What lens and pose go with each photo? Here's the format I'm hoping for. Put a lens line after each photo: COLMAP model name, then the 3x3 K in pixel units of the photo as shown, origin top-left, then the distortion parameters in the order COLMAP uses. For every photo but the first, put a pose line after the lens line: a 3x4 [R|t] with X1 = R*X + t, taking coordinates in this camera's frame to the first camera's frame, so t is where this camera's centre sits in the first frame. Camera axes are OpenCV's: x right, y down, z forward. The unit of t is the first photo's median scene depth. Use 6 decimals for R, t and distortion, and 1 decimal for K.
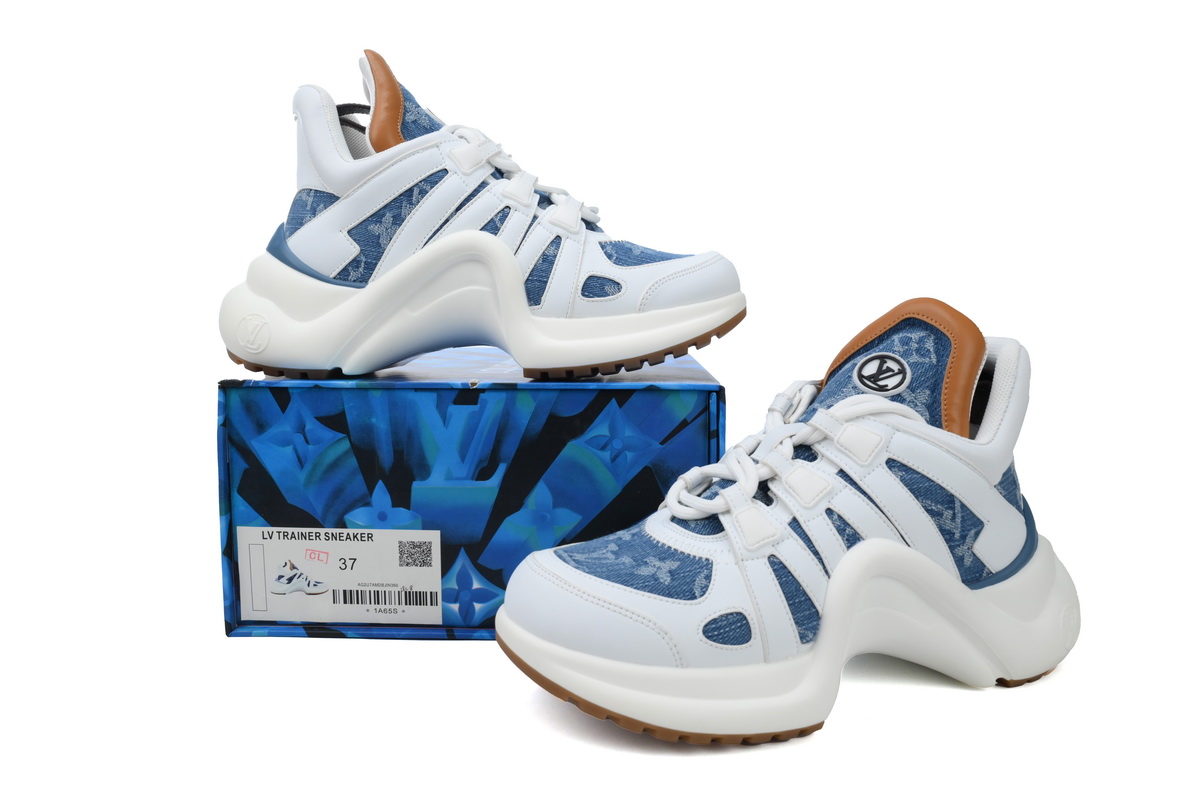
lens RADIAL K [[916.6, 0, 600.0], [0, 916.6, 400.0], [0, 0, 1]] dist [0.090937, -0.000706]
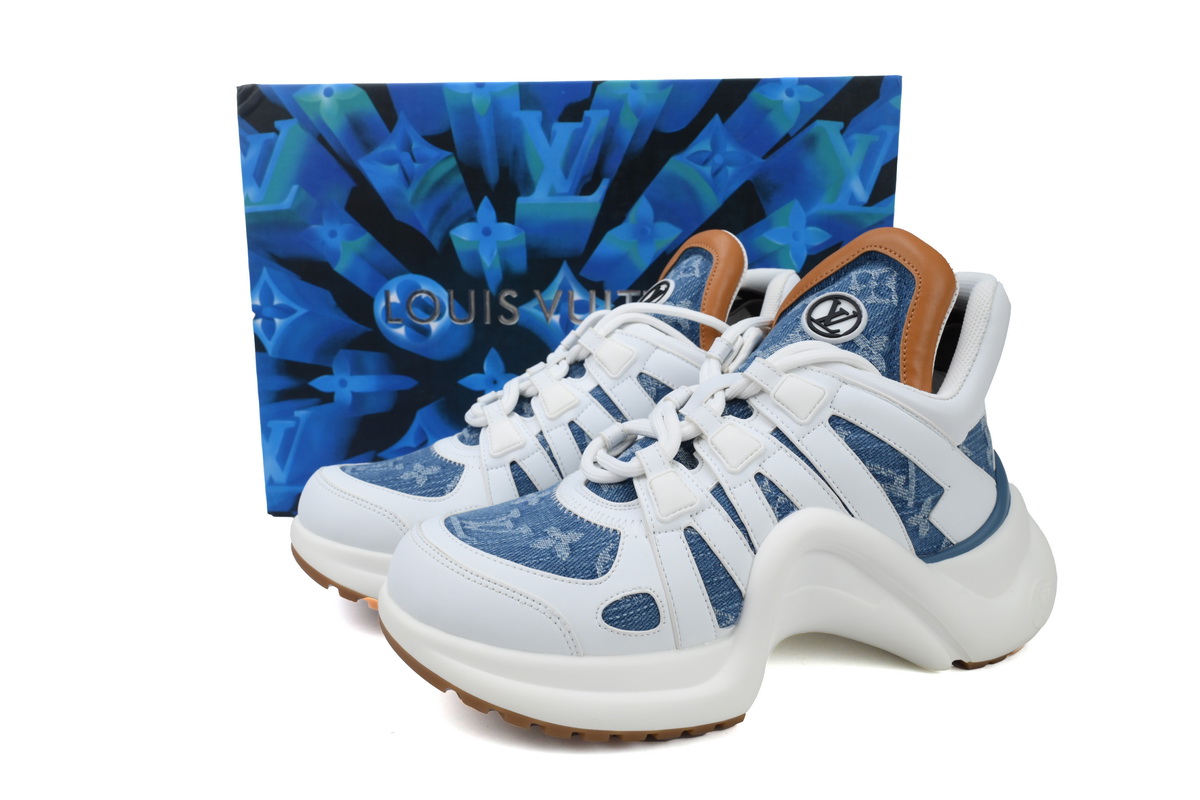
lens RADIAL K [[916.6, 0, 600.0], [0, 916.6, 400.0], [0, 0, 1]] dist [0.090937, -0.000706]
pose [[0.999699, 0.010028, -0.022404, 0.113064], [-0.008392, 0.997373, 0.071954, -0.011685], [0.023066, -0.071744, 0.997156, 0.135401]]
